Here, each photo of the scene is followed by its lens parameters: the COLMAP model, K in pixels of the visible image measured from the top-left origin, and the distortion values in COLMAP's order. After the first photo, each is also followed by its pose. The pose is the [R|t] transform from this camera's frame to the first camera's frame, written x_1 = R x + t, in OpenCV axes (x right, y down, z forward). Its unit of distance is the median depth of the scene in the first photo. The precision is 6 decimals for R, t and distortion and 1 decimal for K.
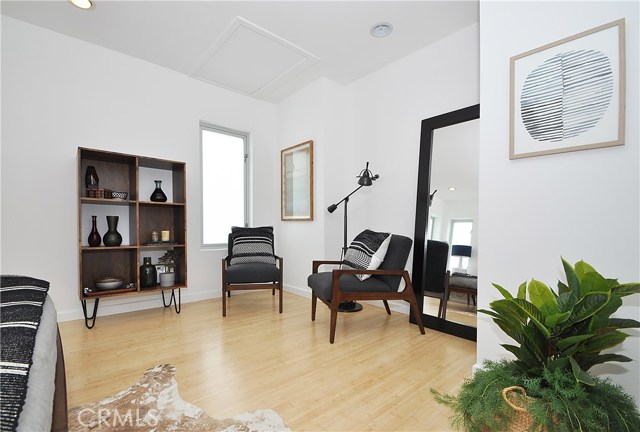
lens RADIAL K [[301.9, 0, 318.5], [0, 301.9, 230.2], [0, 0, 1]] dist [-0.001215, -0.000196]
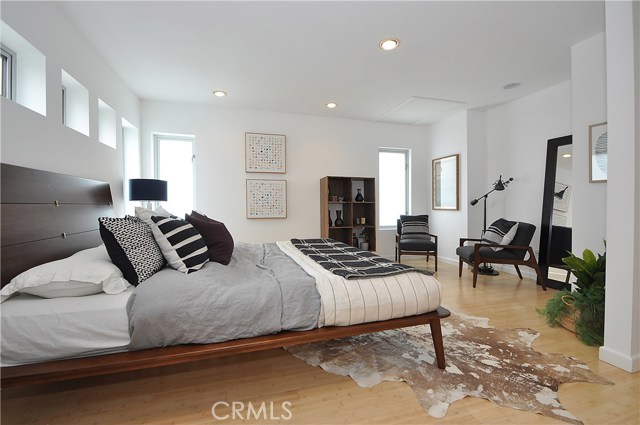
lens RADIAL K [[275.5, 0, 320.0], [0, 275.5, 212.5], [0, 0, 1]] dist [0.000163, -0.000151]
pose [[0.894761, -0.003184, -0.446534, -0.028456], [0.004148, 0.999991, 0.001181, -0.034239], [0.446526, -0.002909, 0.894766, -0.562622]]
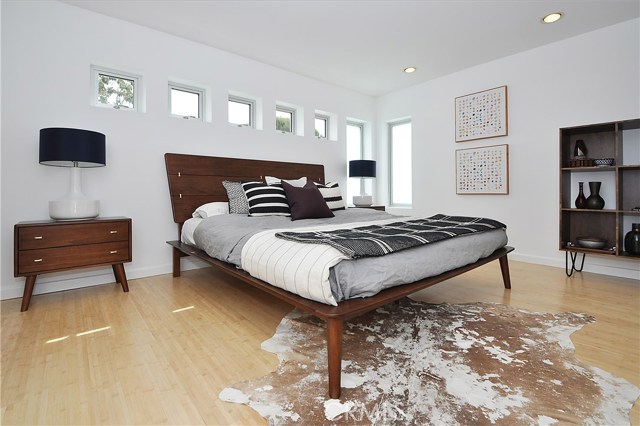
lens RADIAL K [[275.2, 0, 329.1], [0, 275.2, 193.5], [0, 0, 1]] dist [-0.000617, -0.000153]
pose [[0.014121, -0.000642, -0.999900, 0.305117], [-0.016036, 0.999871, -0.000868, 0.012005], [0.999772, 0.016046, 0.014109, 0.023318]]
